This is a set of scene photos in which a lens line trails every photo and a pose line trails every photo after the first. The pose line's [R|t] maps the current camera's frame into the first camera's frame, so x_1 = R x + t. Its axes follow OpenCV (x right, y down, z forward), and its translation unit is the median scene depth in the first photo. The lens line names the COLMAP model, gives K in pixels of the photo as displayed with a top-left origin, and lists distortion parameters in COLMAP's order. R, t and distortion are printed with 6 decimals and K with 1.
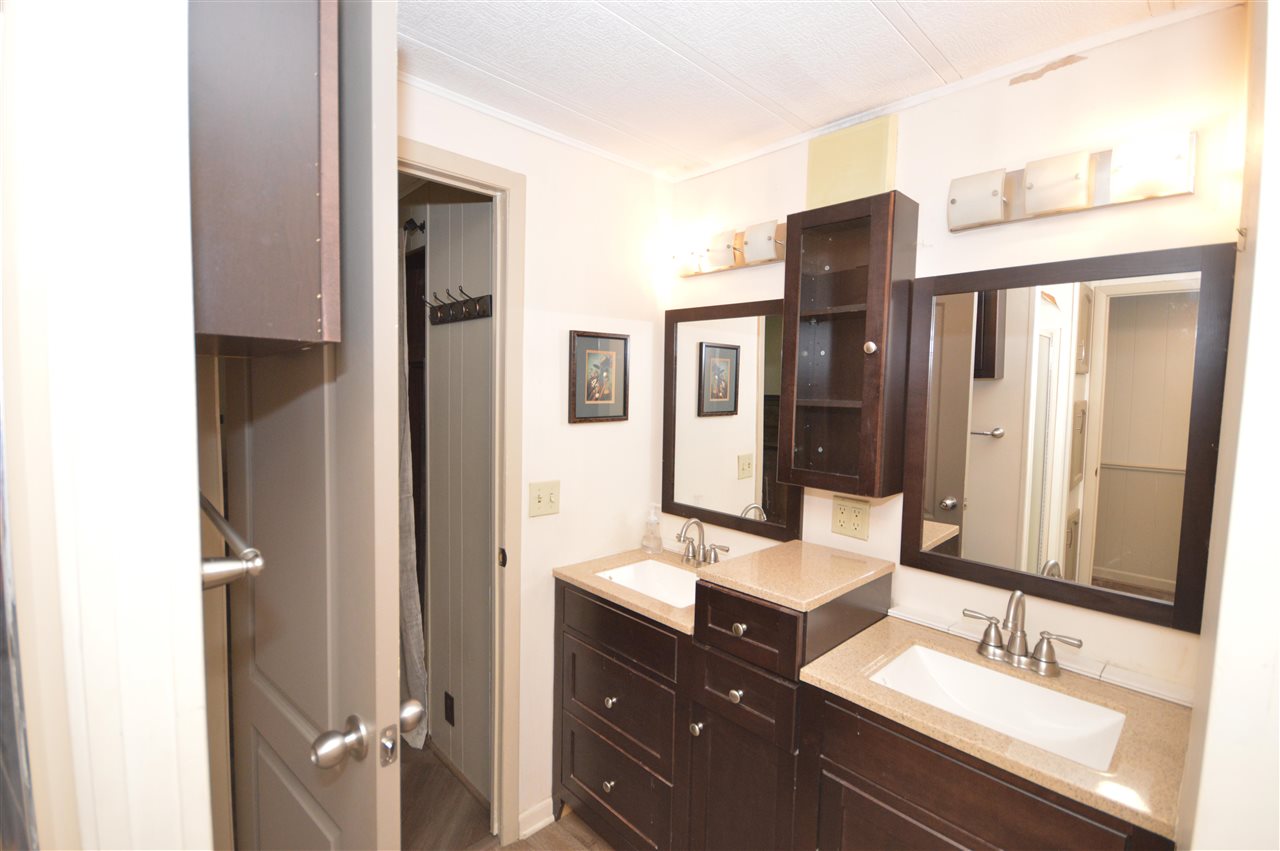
lens RADIAL K [[570.1, 0, 642.8], [0, 570.1, 424.5], [0, 0, 1]] dist [0.007484, -0.009689]
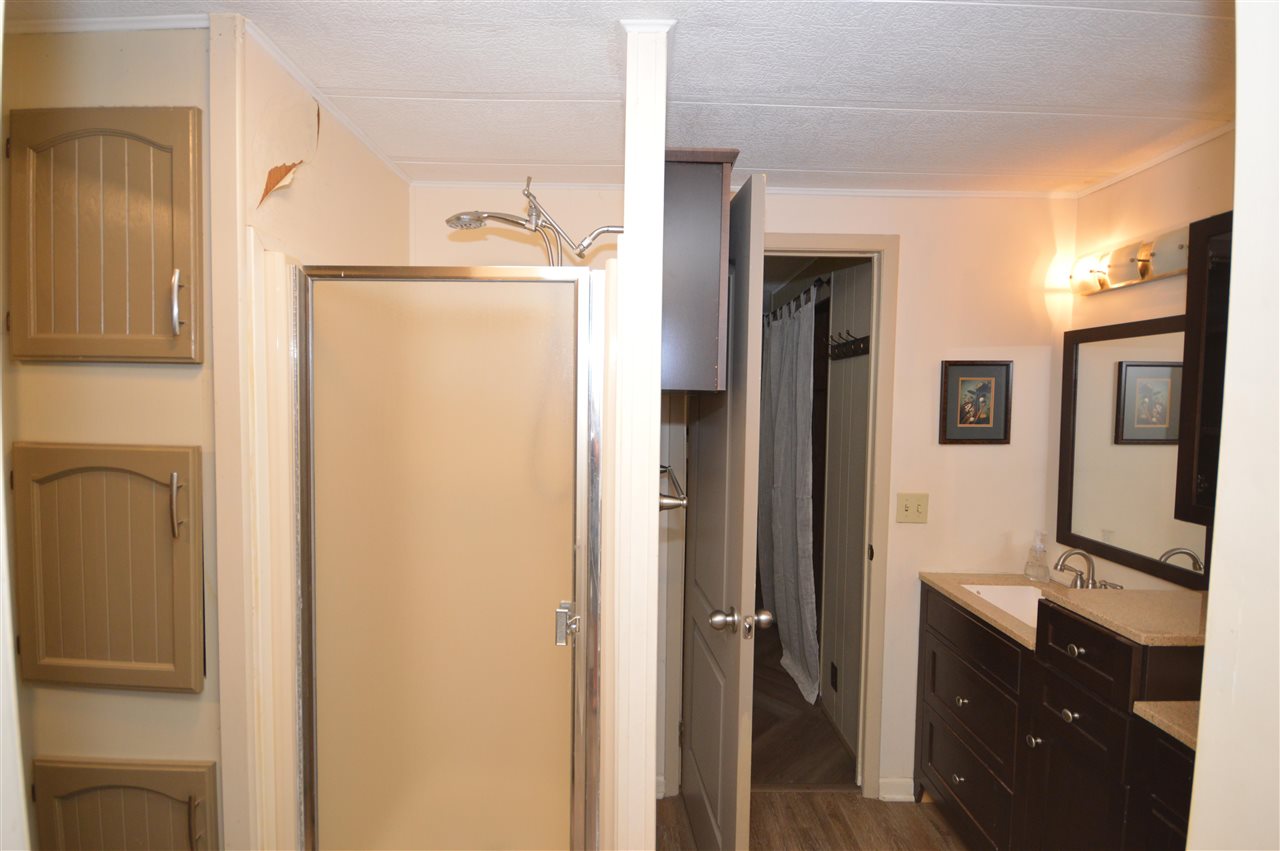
lens RADIAL K [[570.1, 0, 635.9], [0, 570.1, 422.9], [0, 0, 1]] dist [0.007484, -0.009689]
pose [[0.720211, 0.018865, -0.693499, 0.219312], [-0.043629, 0.998883, -0.018138, 0.003250], [0.692382, 0.043320, 0.720230, -0.214446]]
